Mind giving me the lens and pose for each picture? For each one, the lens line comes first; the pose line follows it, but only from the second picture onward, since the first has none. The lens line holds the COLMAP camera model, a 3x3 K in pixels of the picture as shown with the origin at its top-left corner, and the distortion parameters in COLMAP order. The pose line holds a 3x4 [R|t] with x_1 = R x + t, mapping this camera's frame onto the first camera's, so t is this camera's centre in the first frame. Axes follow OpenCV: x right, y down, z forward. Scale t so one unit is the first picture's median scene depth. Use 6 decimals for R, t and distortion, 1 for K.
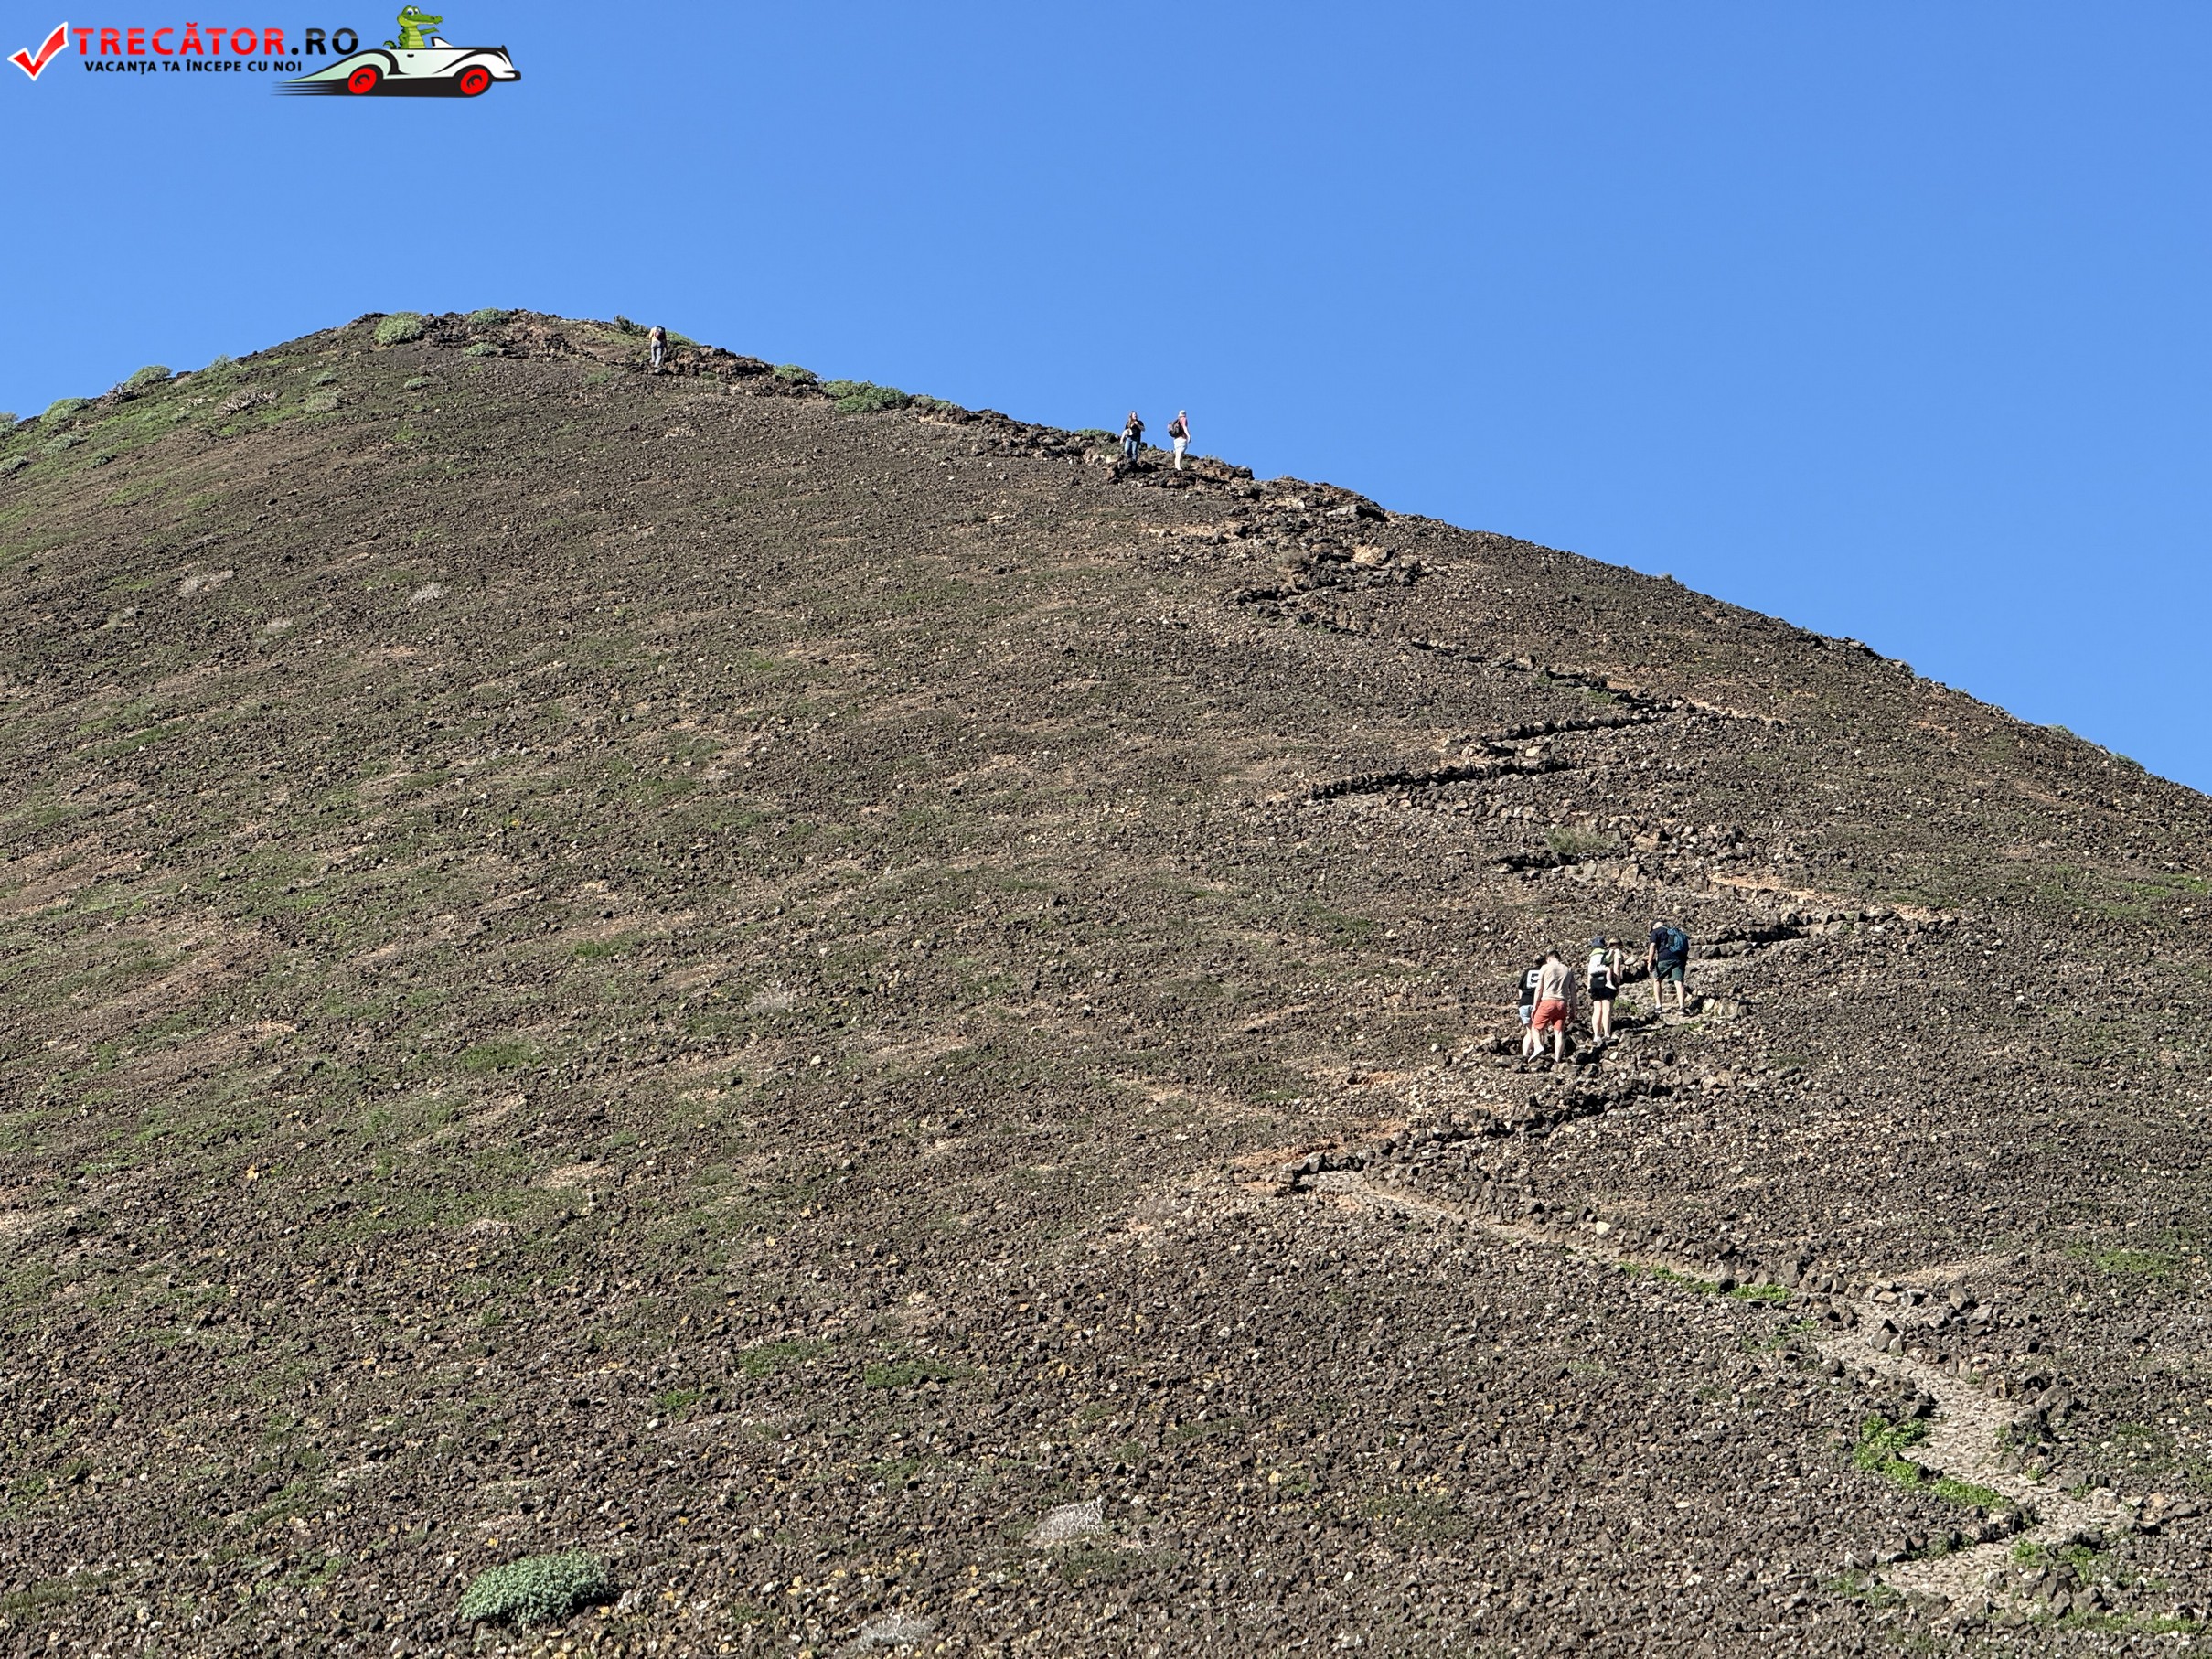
lens RADIAL K [[7650.2, 0, 1093.3], [0, 7650.2, 828.8], [0, 0, 1]] dist [0.278286, 0.000000]
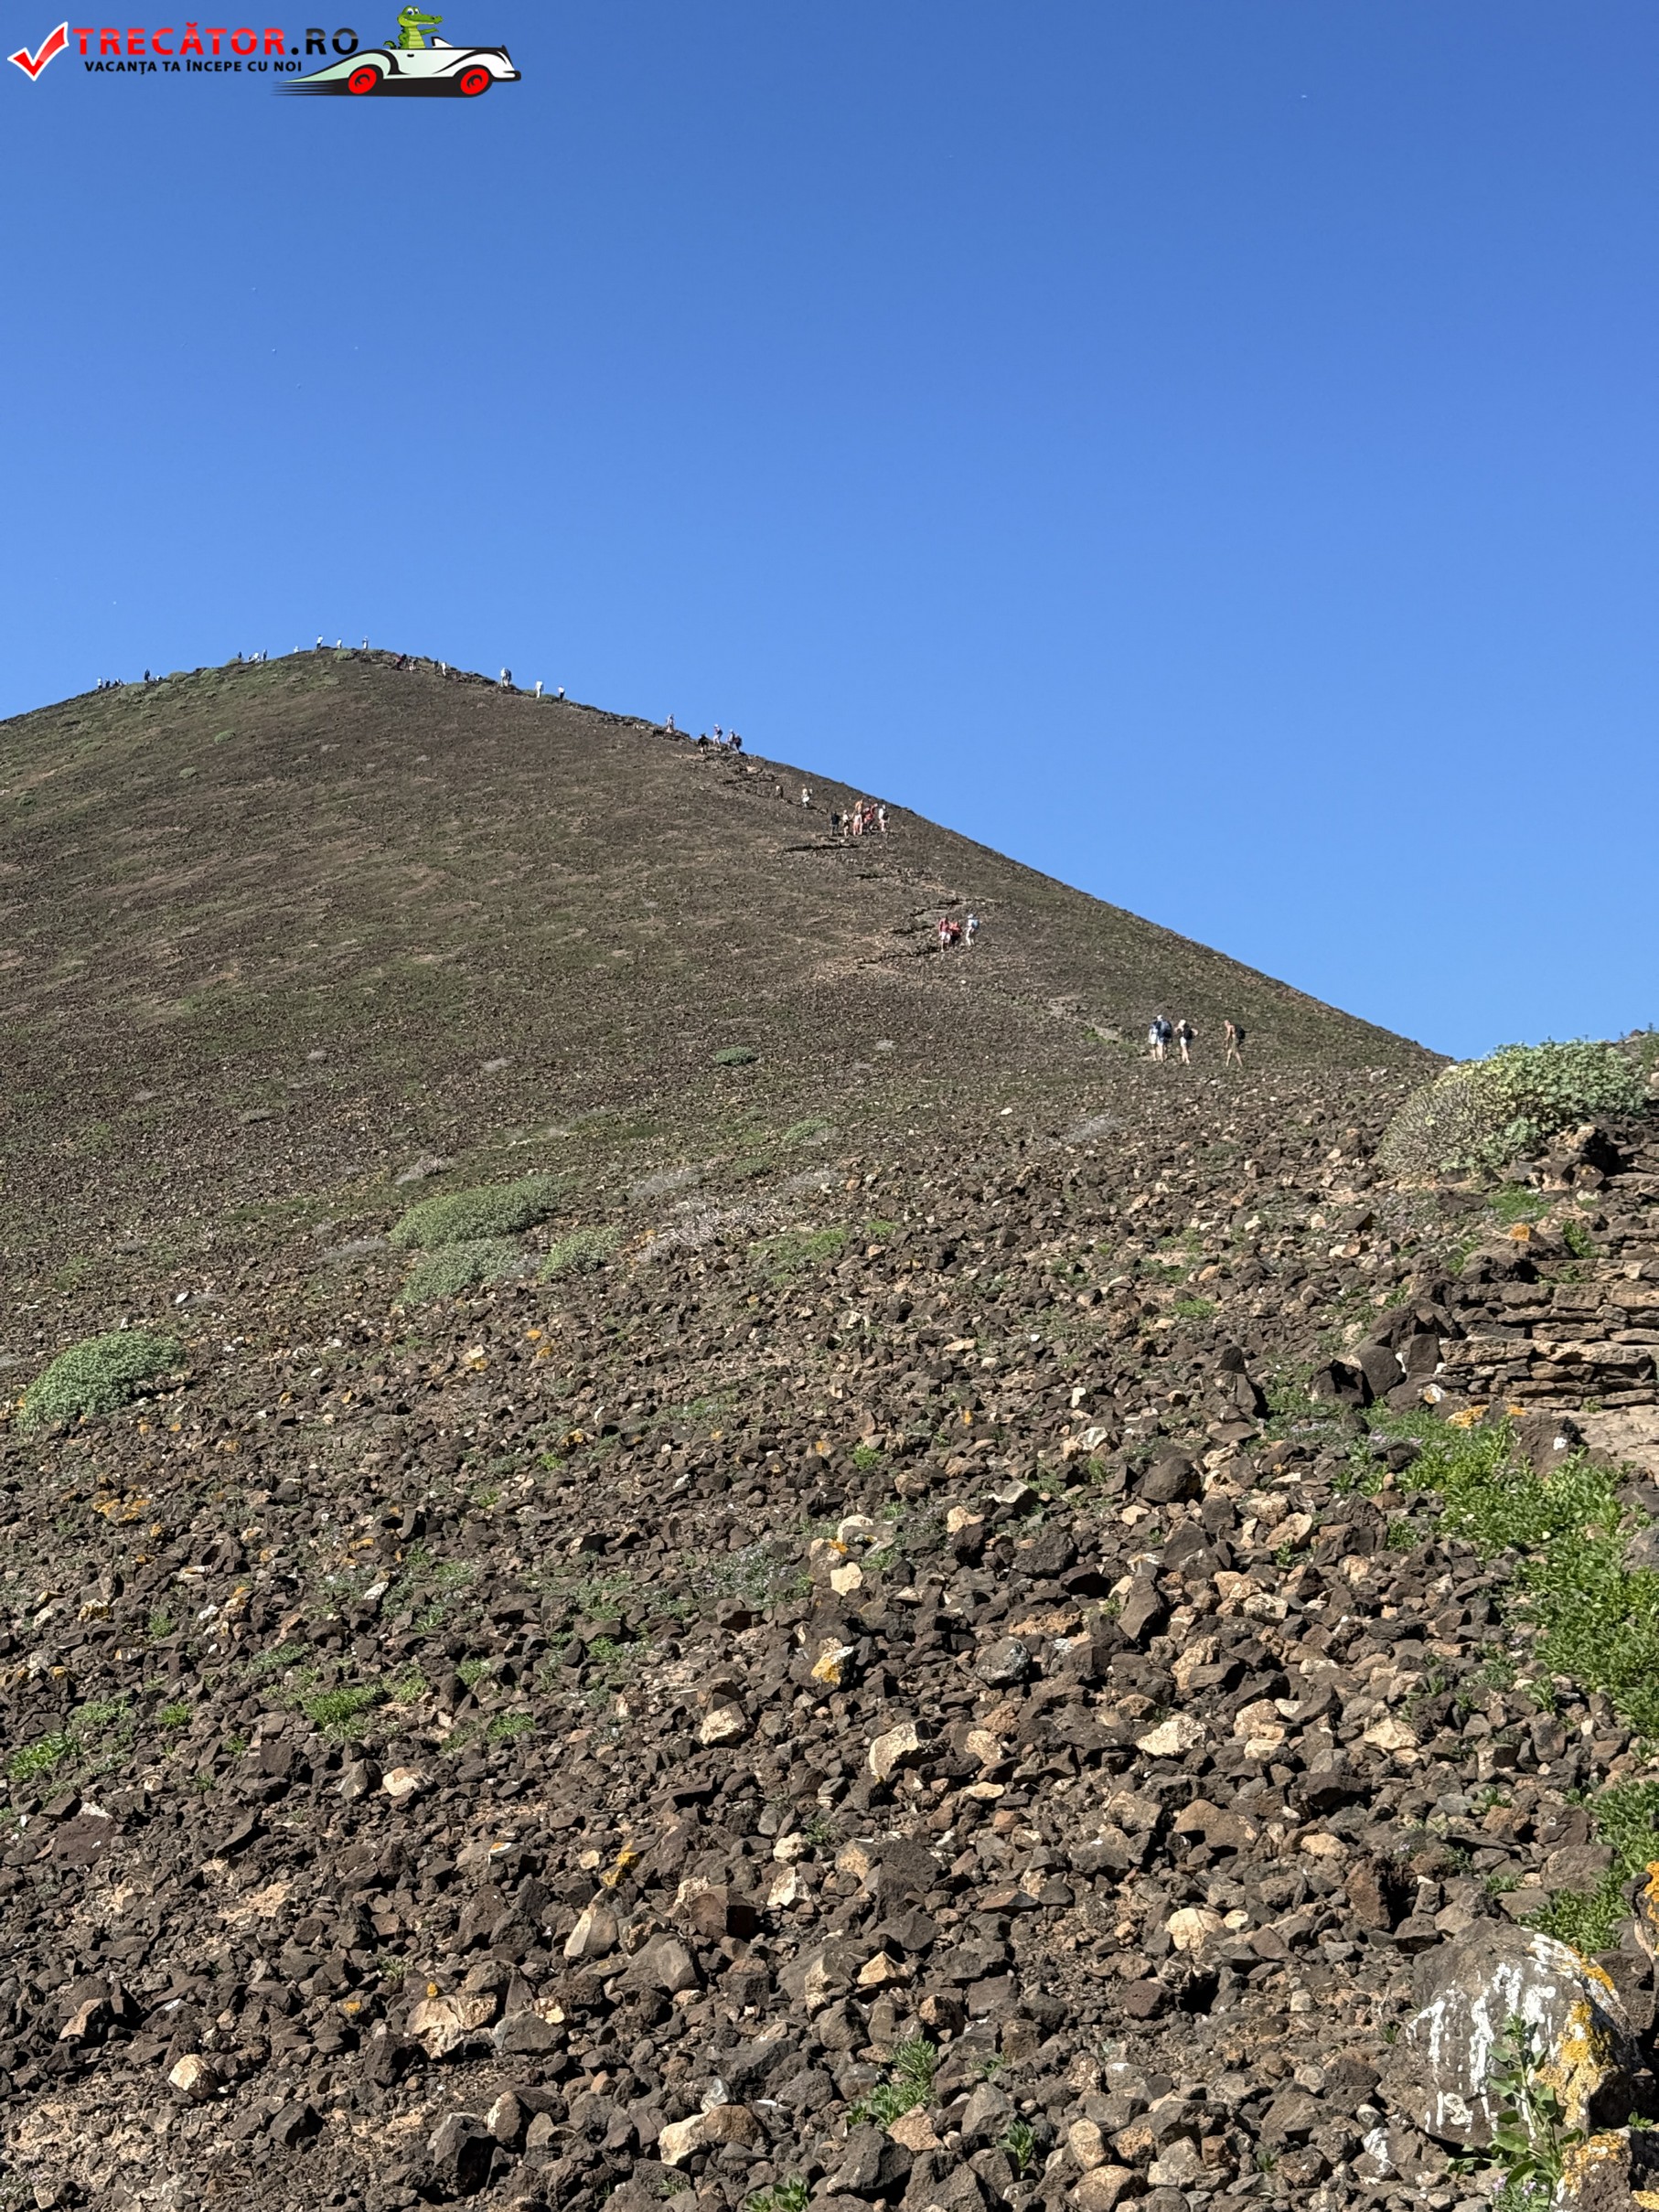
lens RADIAL K [[3042.9, 0, 820.2], [0, 3042.9, 1105.8], [0, 0, 1]] dist [0.109215, 0.000000]
pose [[0.988362, 0.051236, 0.143234, -0.125910], [-0.062979, 0.994908, 0.078688, 0.000558], [-0.138473, -0.086793, 0.986556, -0.260609]]
